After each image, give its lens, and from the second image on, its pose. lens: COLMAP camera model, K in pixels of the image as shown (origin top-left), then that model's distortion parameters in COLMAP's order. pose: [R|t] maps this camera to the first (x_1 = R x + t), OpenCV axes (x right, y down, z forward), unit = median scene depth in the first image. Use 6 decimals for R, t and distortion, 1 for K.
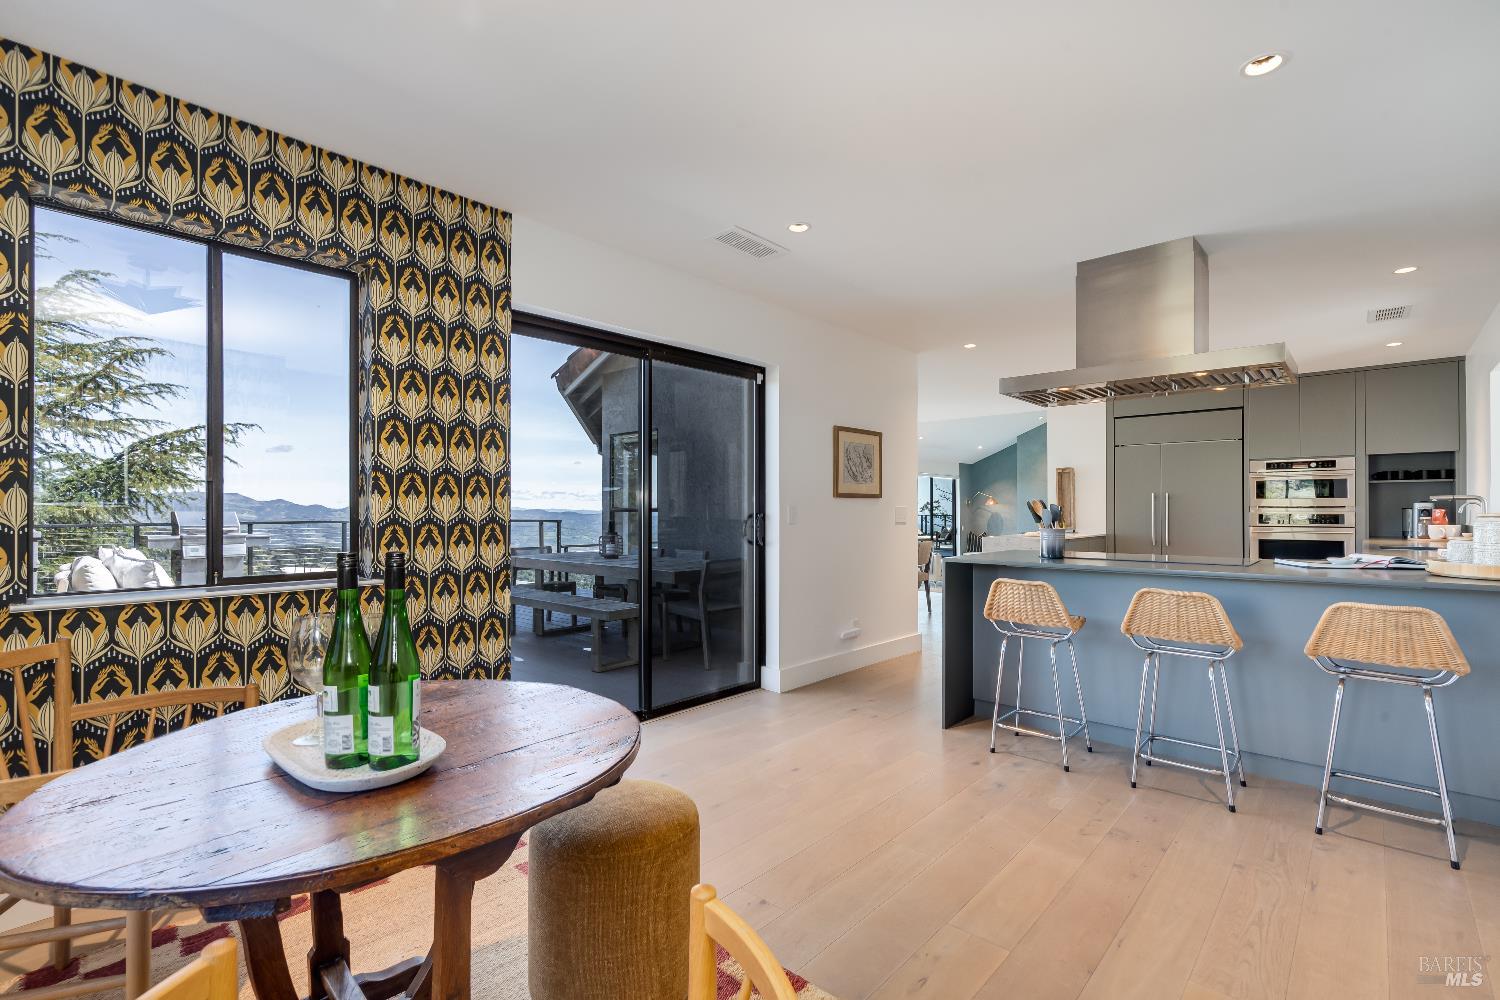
lens RADIAL K [[692.6, 0, 740.8], [0, 692.6, 511.3], [0, 0, 1]] dist [-0.005196, 0.001800]
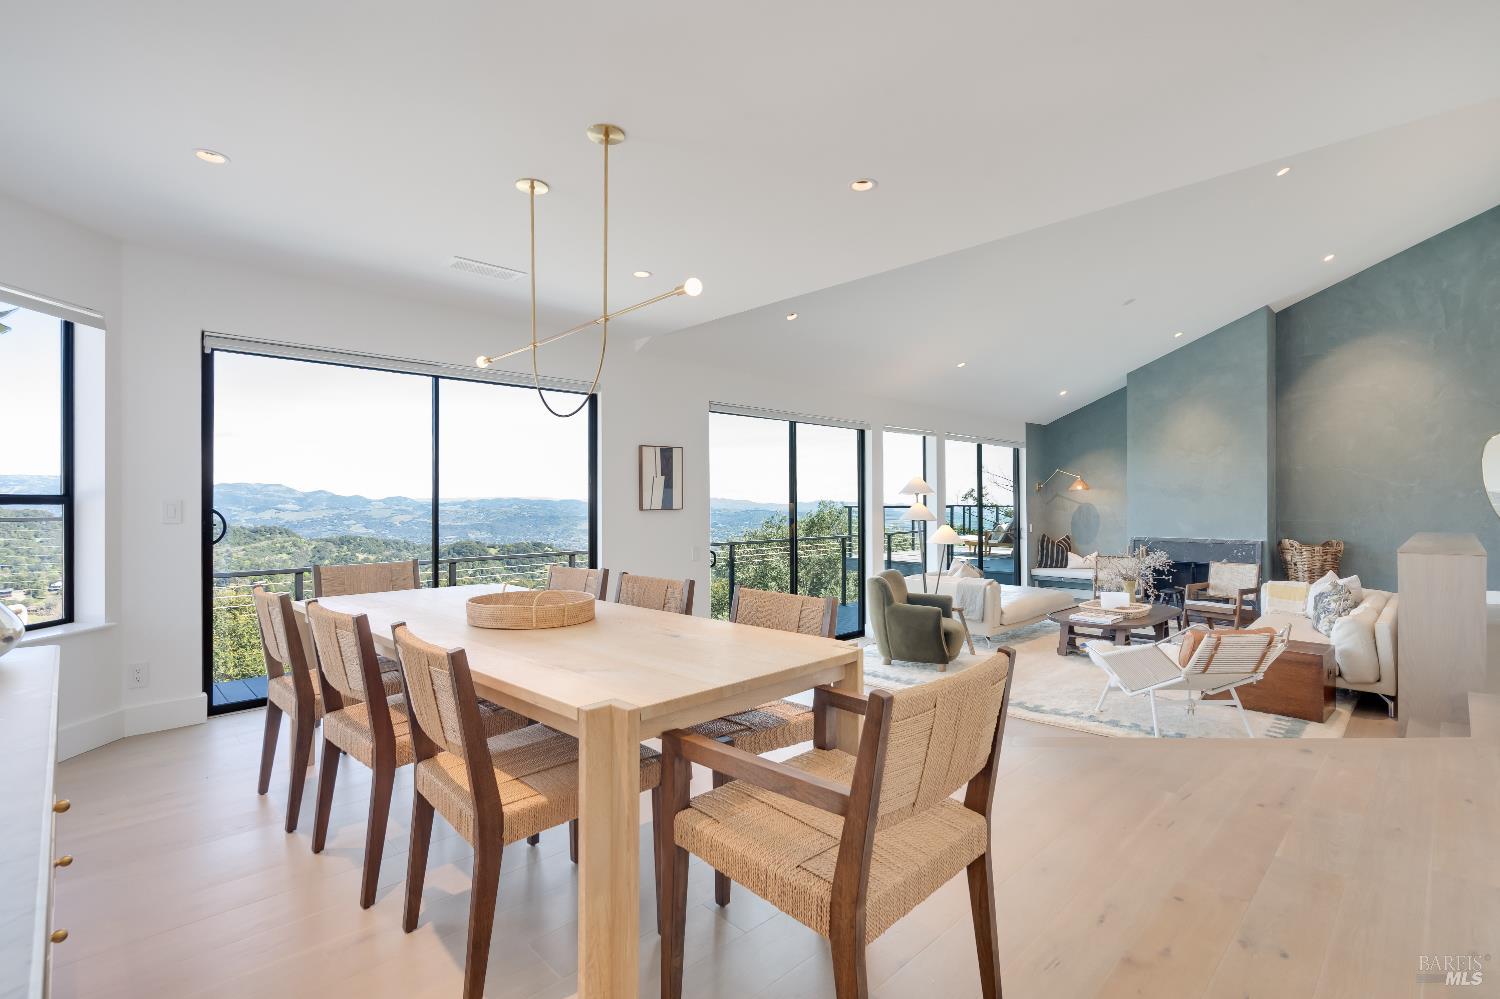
lens RADIAL K [[692.6, 0, 746.1], [0, 692.6, 498.1], [0, 0, 1]] dist [-0.005196, 0.001800]
pose [[0.998640, -0.001151, -0.052127, 0.258389], [0.000928, 0.999990, -0.004290, 0.001577], [0.052132, 0.004236, 0.998631, 0.974363]]
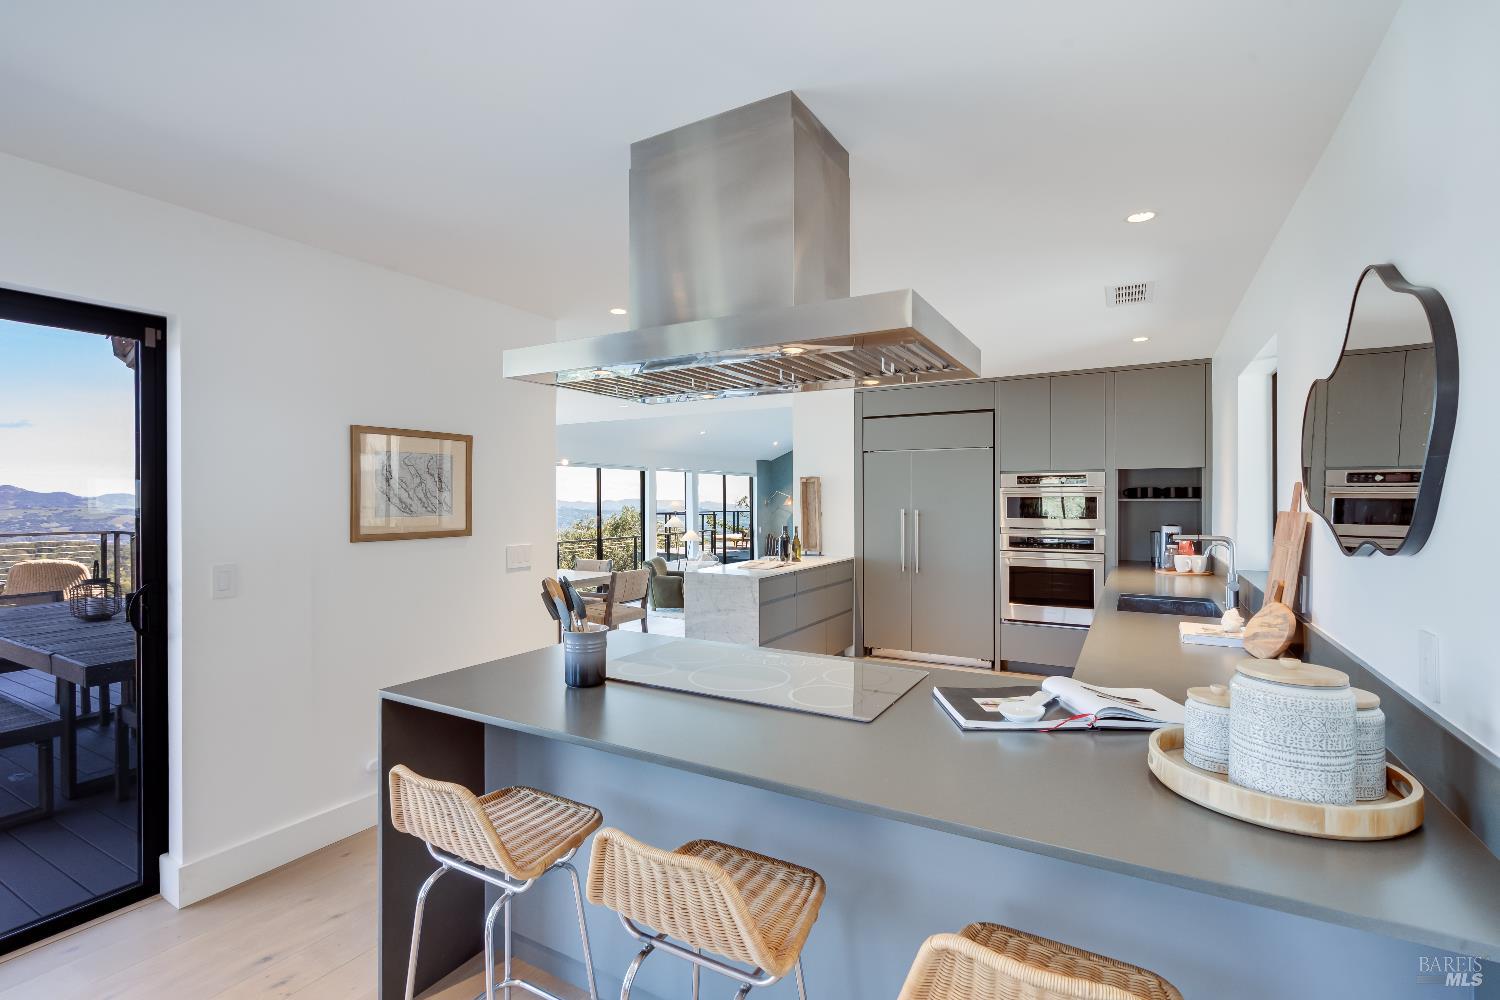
lens RADIAL K [[692.6, 0, 744.8], [0, 692.6, 503.1], [0, 0, 1]] dist [-0.005196, 0.001800]
pose [[0.976012, -0.001331, 0.217715, 0.254350], [0.000031, 0.999982, 0.005978, -0.043432], [-0.217719, -0.005828, 0.975994, 0.246384]]
